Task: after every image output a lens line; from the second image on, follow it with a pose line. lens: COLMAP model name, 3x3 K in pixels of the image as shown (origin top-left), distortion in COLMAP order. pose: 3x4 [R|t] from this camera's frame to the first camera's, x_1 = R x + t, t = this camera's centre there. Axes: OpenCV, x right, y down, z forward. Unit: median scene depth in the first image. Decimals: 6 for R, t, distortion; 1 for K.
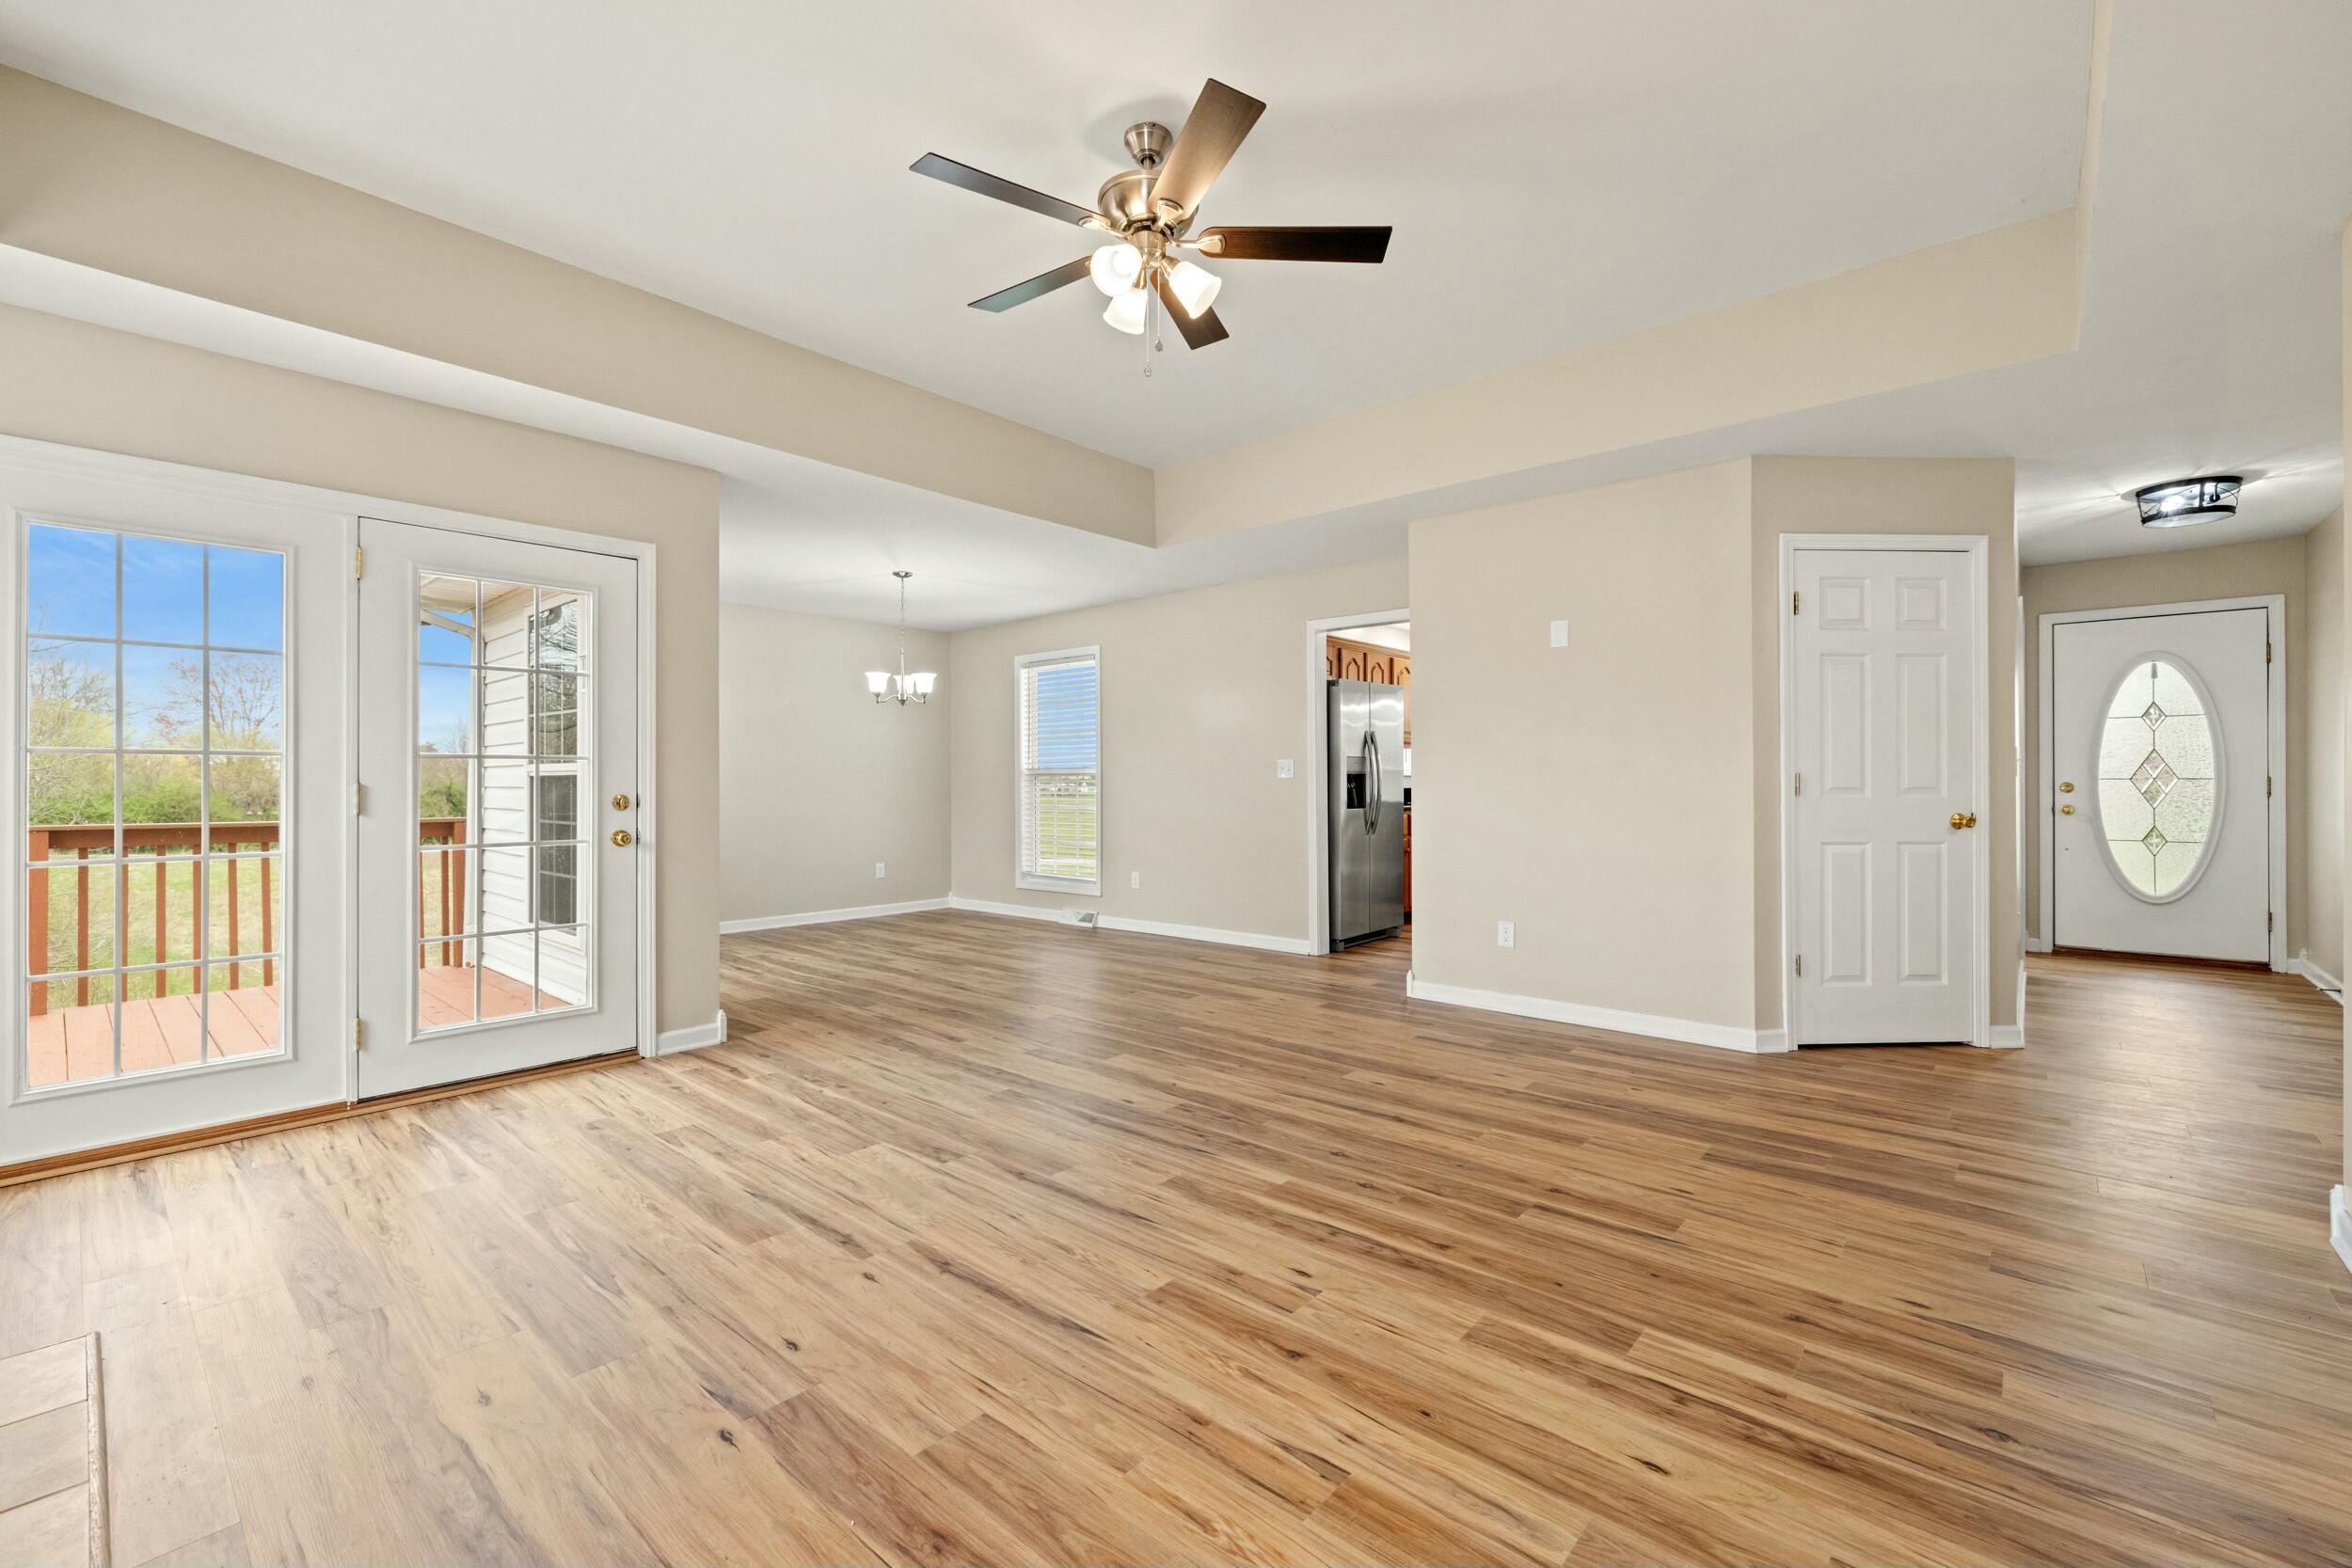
lens RADIAL K [[990.7, 0, 1168.3], [0, 990.7, 780.8], [0, 0, 1]] dist [0.003612, 0.000474]
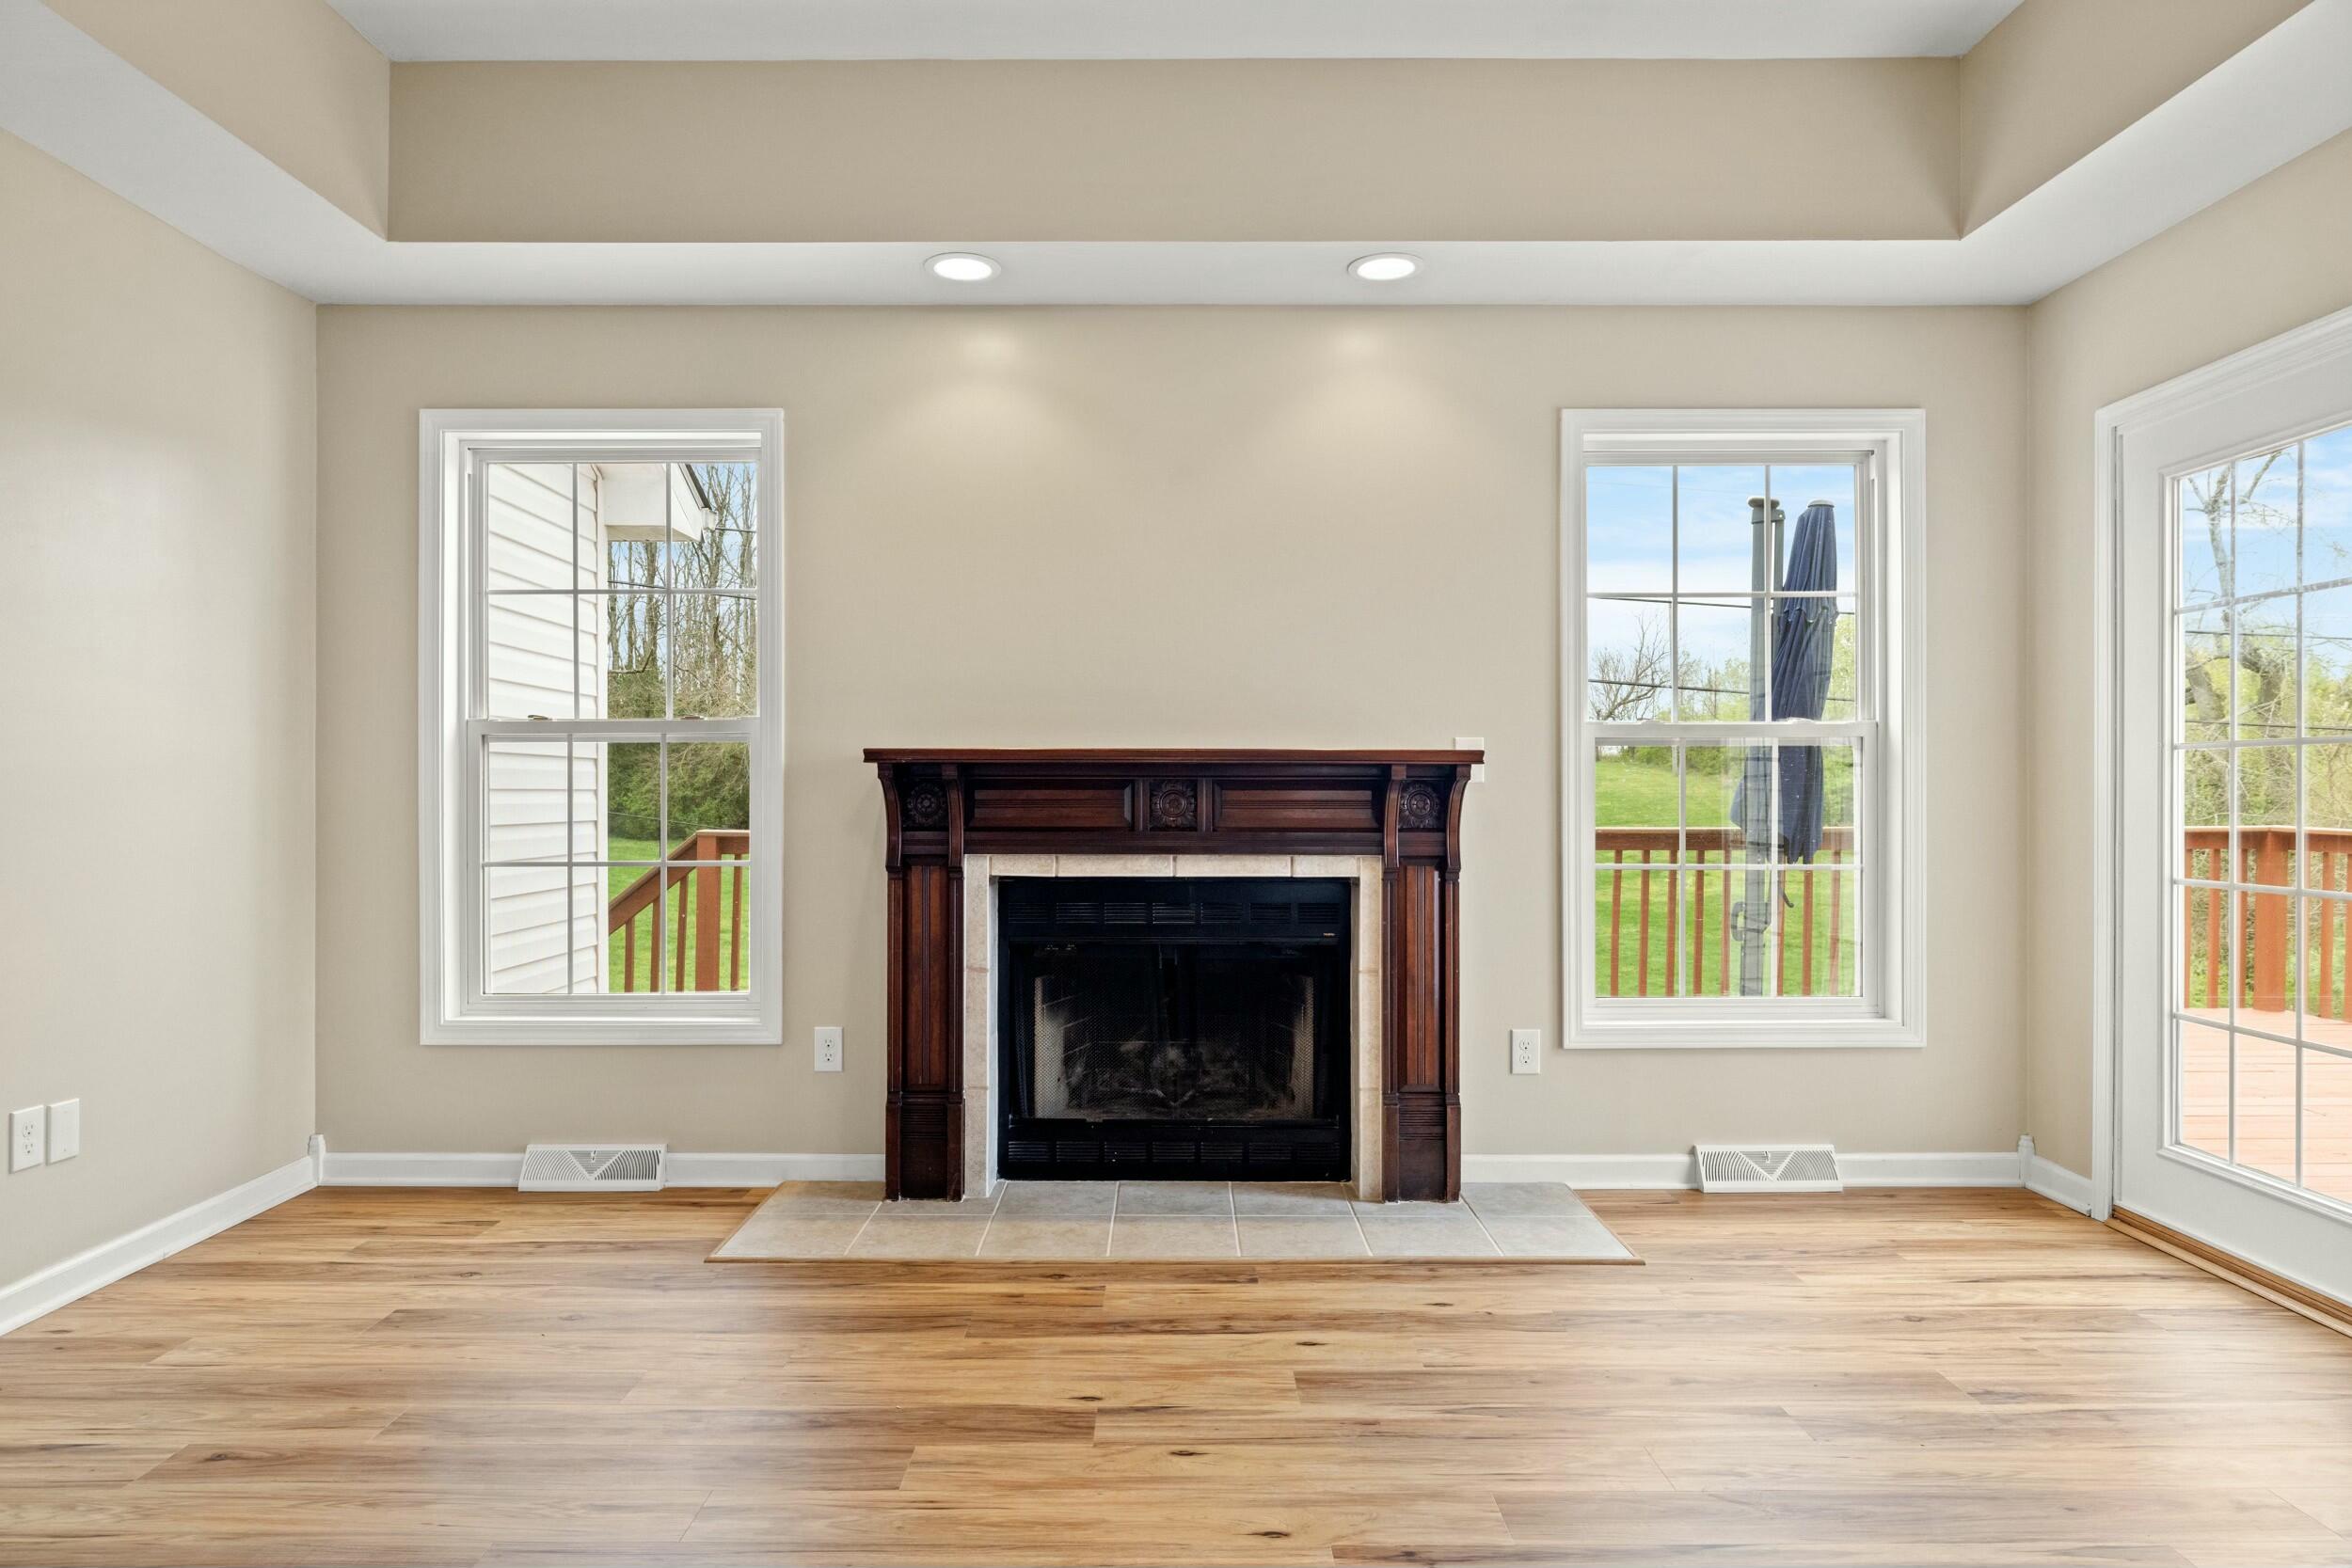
lens RADIAL K [[1388.9, 0, 1180.3], [0, 1388.9, 790.0], [0, 0, 1]] dist [-0.000183, -0.000064]
pose [[-0.738516, 0.002337, -0.674232, 0.450657], [0.001636, 0.999997, 0.001674, 0.000220], [0.674234, 0.000133, -0.738518, 1.995479]]
